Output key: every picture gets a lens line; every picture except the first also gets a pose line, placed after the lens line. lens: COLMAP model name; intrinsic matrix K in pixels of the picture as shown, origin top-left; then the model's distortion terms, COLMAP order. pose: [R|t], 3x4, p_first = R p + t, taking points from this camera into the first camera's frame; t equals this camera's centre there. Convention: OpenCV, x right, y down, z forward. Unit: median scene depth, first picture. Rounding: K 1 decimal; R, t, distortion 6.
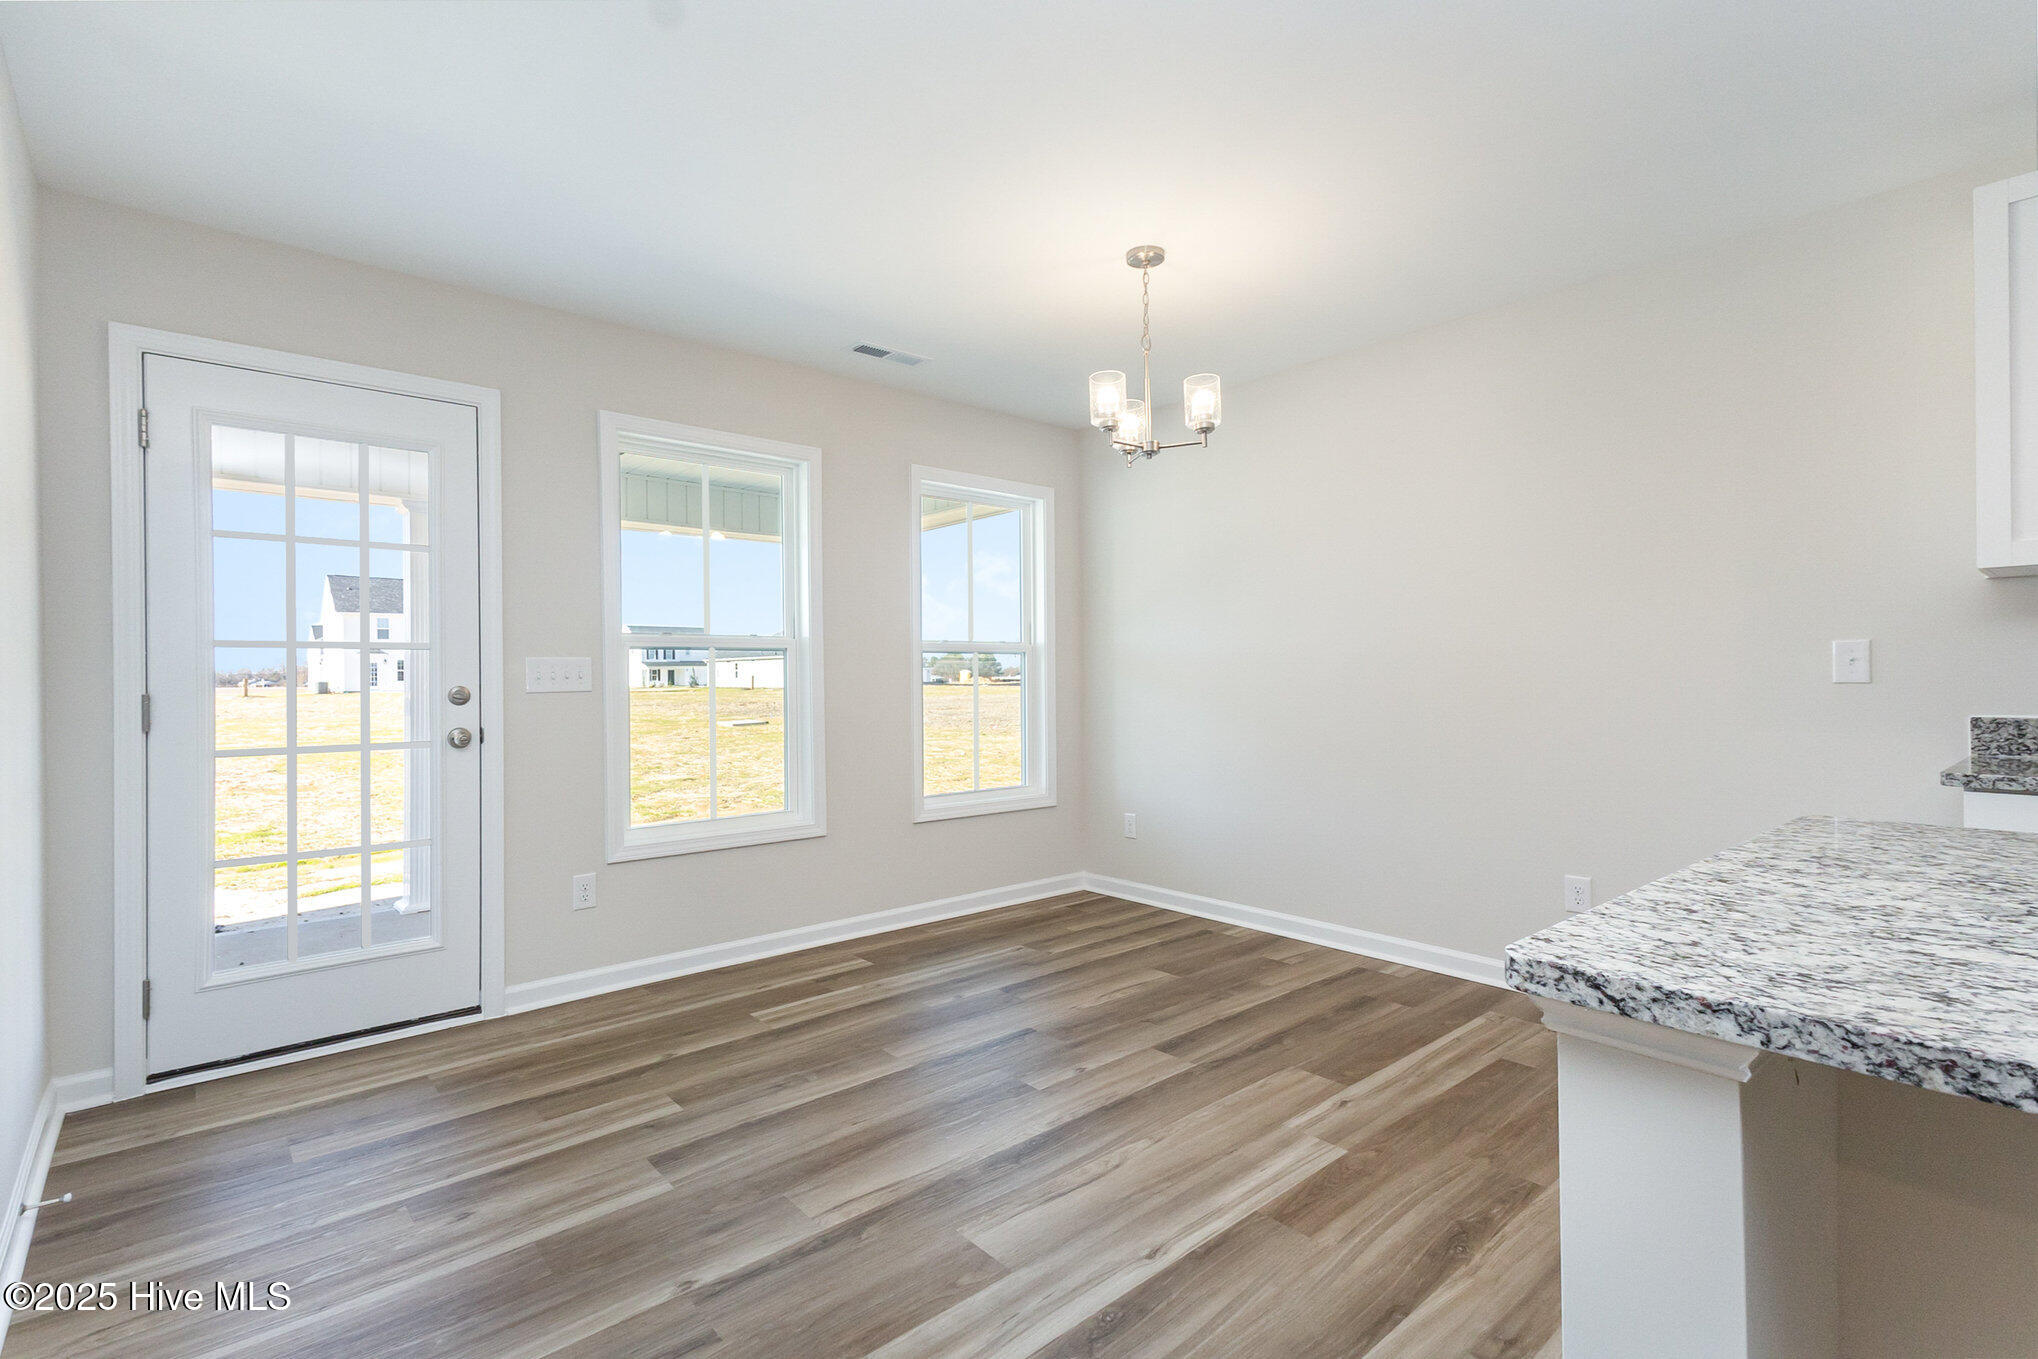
lens RADIAL K [[945.2, 0, 1025.2], [0, 945.2, 678.8], [0, 0, 1]] dist [0.032874, -0.004477]
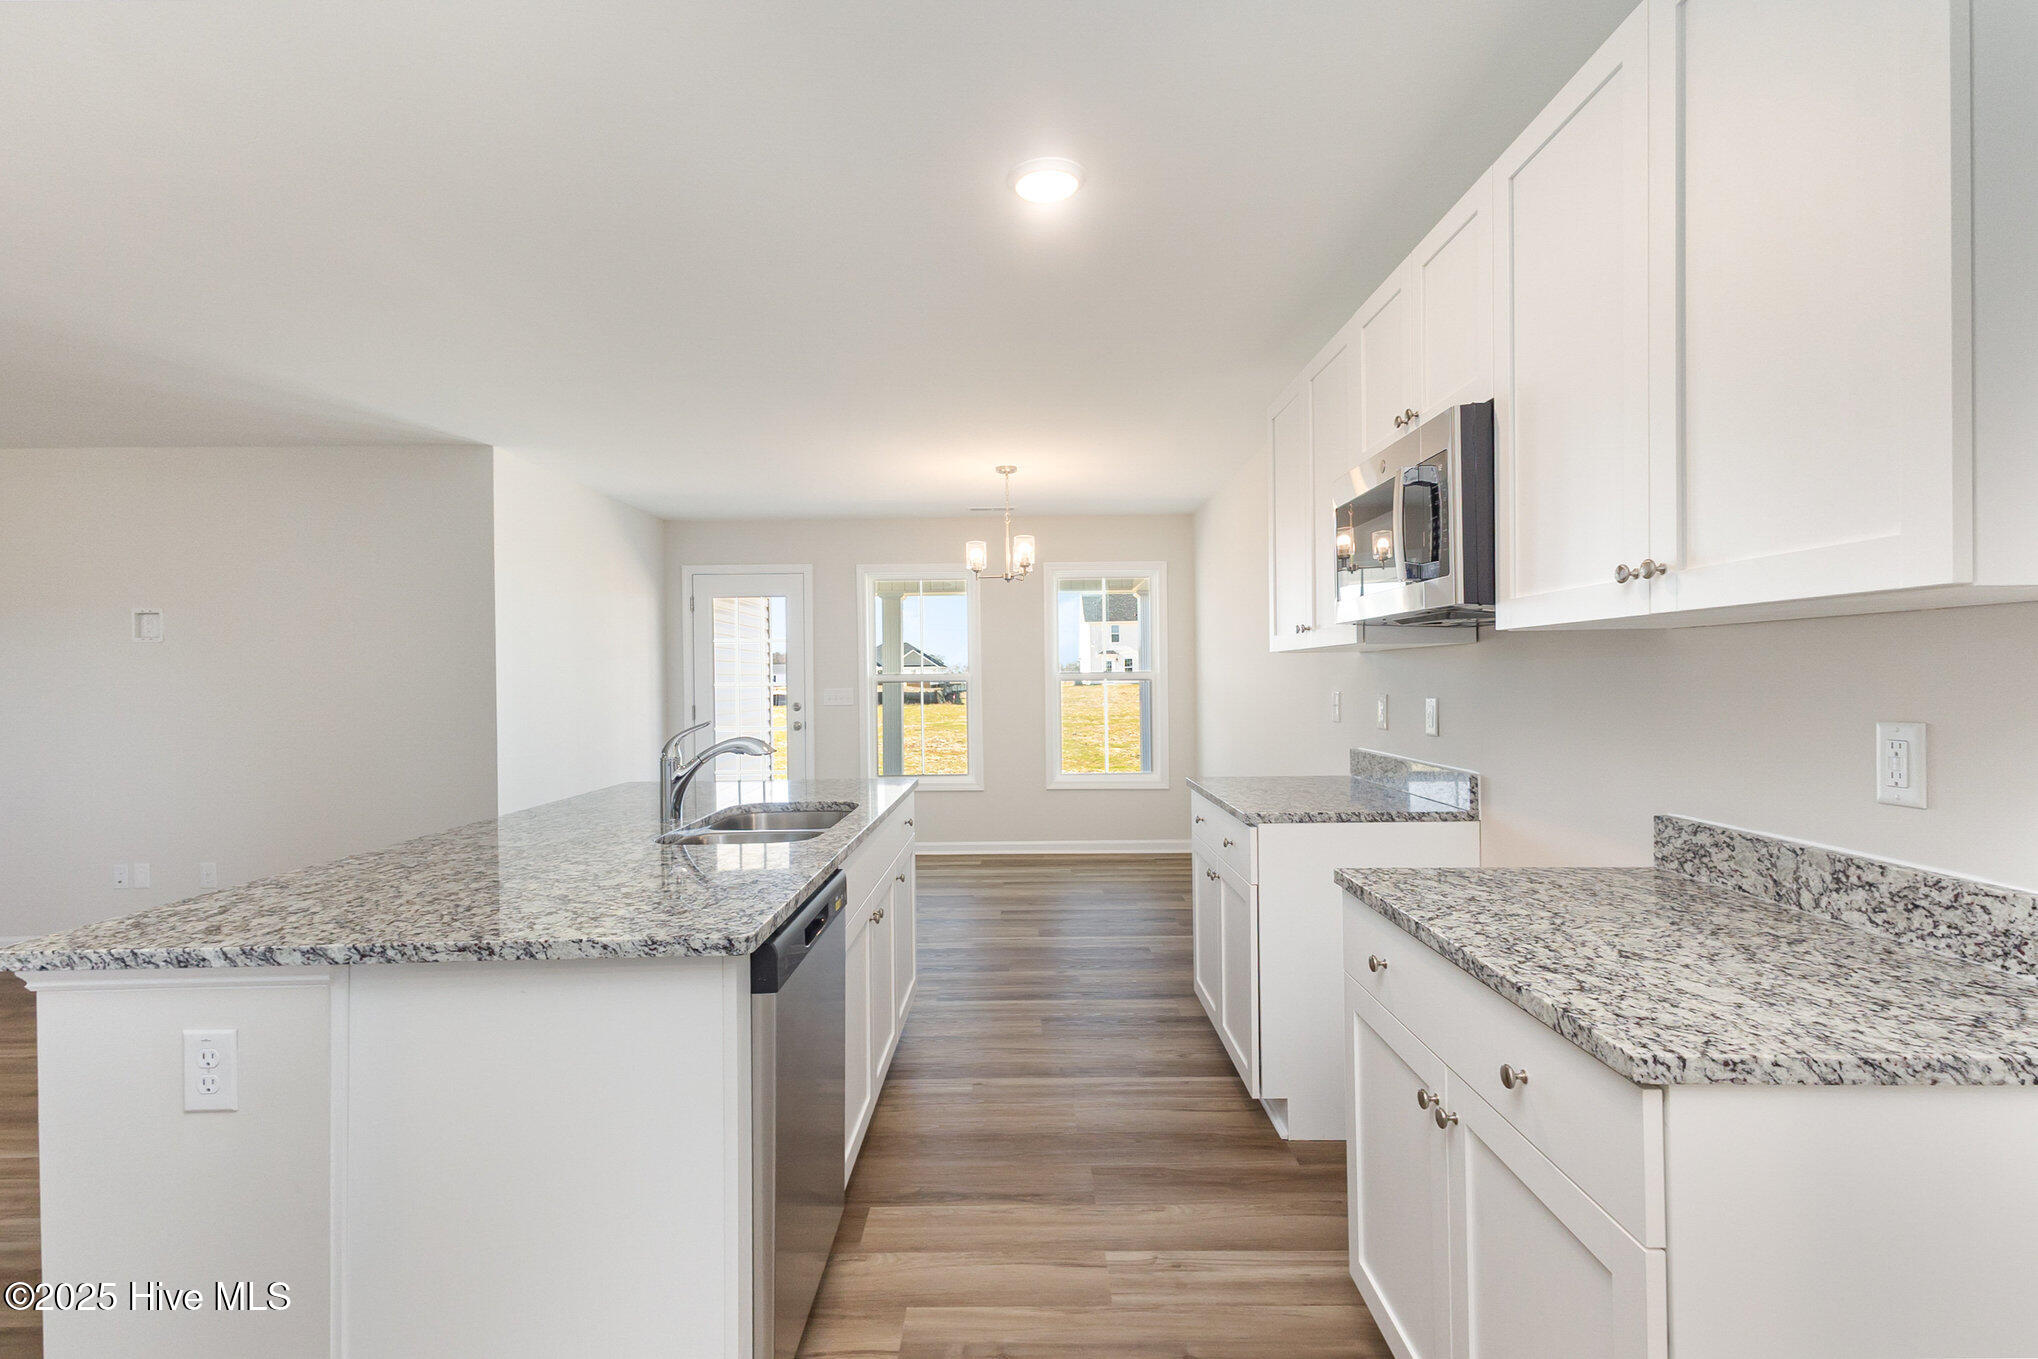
lens RADIAL K [[945.2, 0, 1028.5], [0, 945.2, 683.8], [0, 0, 1]] dist [0.032874, -0.004477]
pose [[0.762021, 0.003492, -0.647543, 1.183562], [0.000665, 0.999981, 0.006175, -0.046834], [0.647552, -0.005136, 0.762004, -0.302294]]
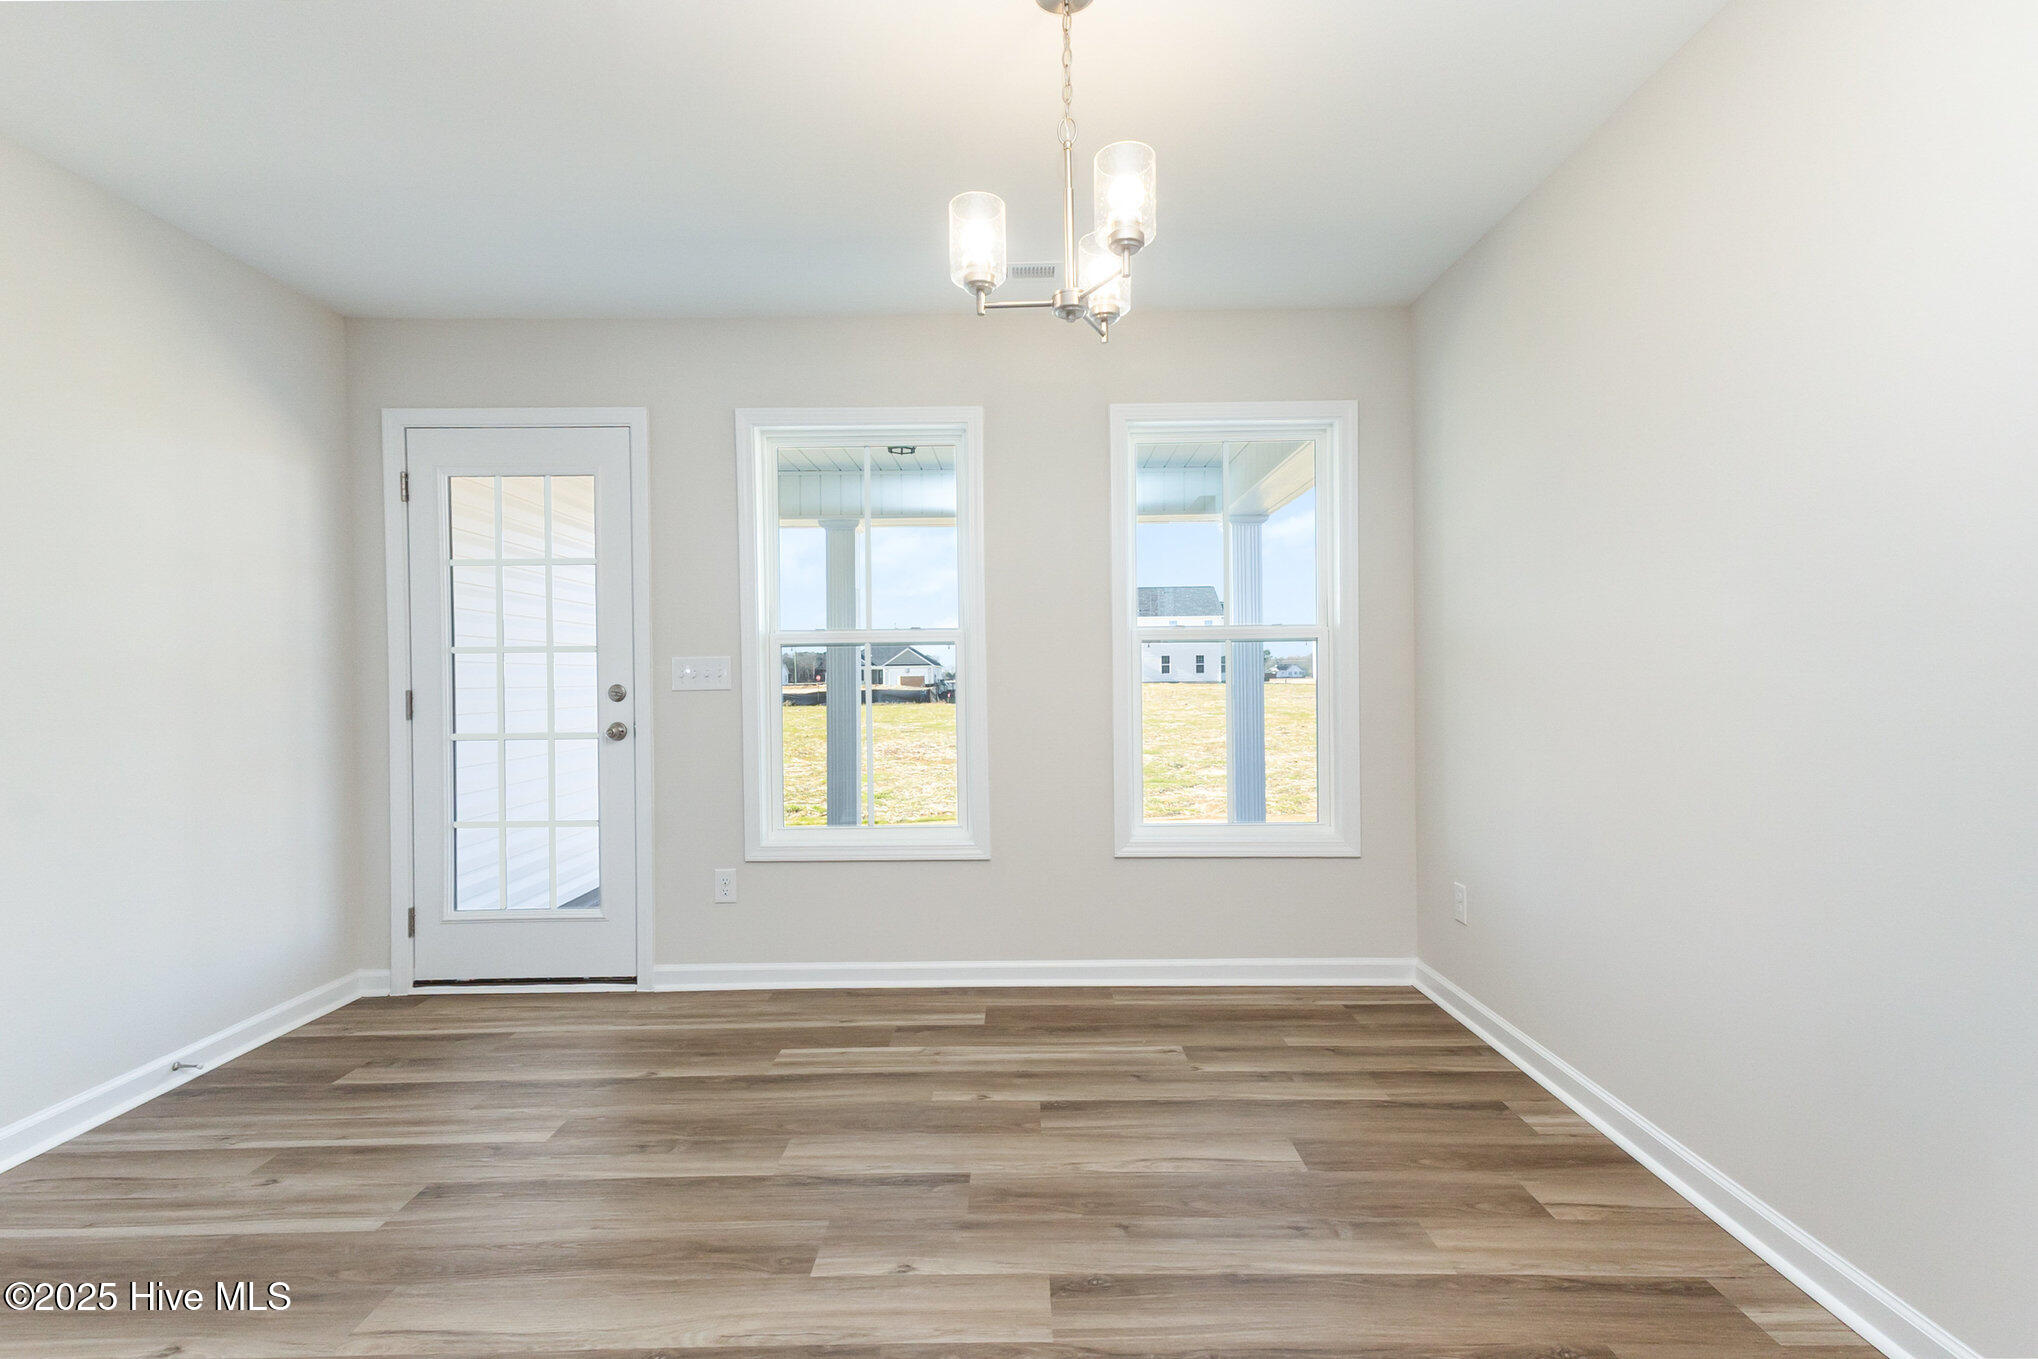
lens RADIAL K [[945.2, 0, 1012.5], [0, 945.2, 681.1], [0, 0, 1]] dist [0.032874, -0.004477]
pose [[0.754095, 0.000129, -0.656765, 0.456939], [0.001850, 0.999996, 0.002321, 0.002600], [0.656762, -0.002965, 0.754092, 0.458027]]
